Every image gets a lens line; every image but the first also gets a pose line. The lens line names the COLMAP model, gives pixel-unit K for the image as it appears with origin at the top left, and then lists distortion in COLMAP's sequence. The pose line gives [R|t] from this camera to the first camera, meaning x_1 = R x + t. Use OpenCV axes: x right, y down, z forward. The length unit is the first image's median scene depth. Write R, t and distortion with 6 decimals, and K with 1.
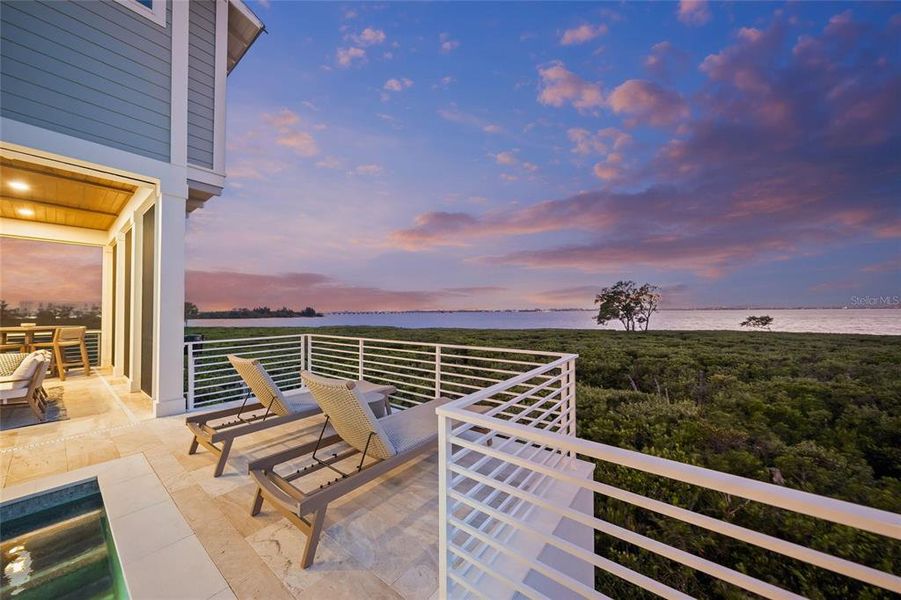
lens RADIAL K [[311.6, 0, 449.8], [0, 311.6, 304.0], [0, 0, 1]] dist [-0.000525, 0.000028]
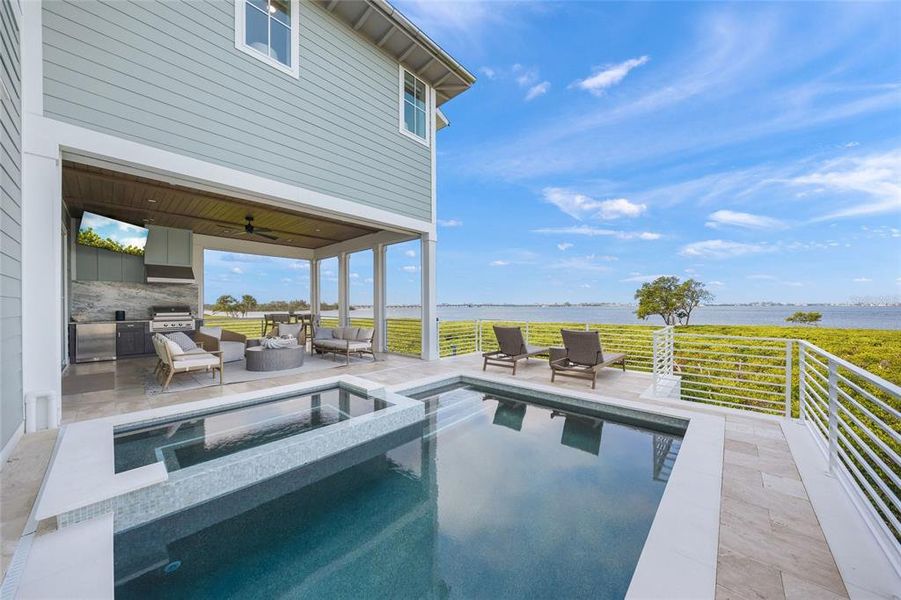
lens RADIAL K [[314.9, 0, 453.9], [0, 314.9, 305.7], [0, 0, 1]] dist [-0.000379, -0.000023]
pose [[0.997595, 0.006184, -0.069040, -0.554201], [-0.004511, 0.999693, 0.024367, -0.010795], [0.069170, -0.023997, 0.997316, -0.734616]]
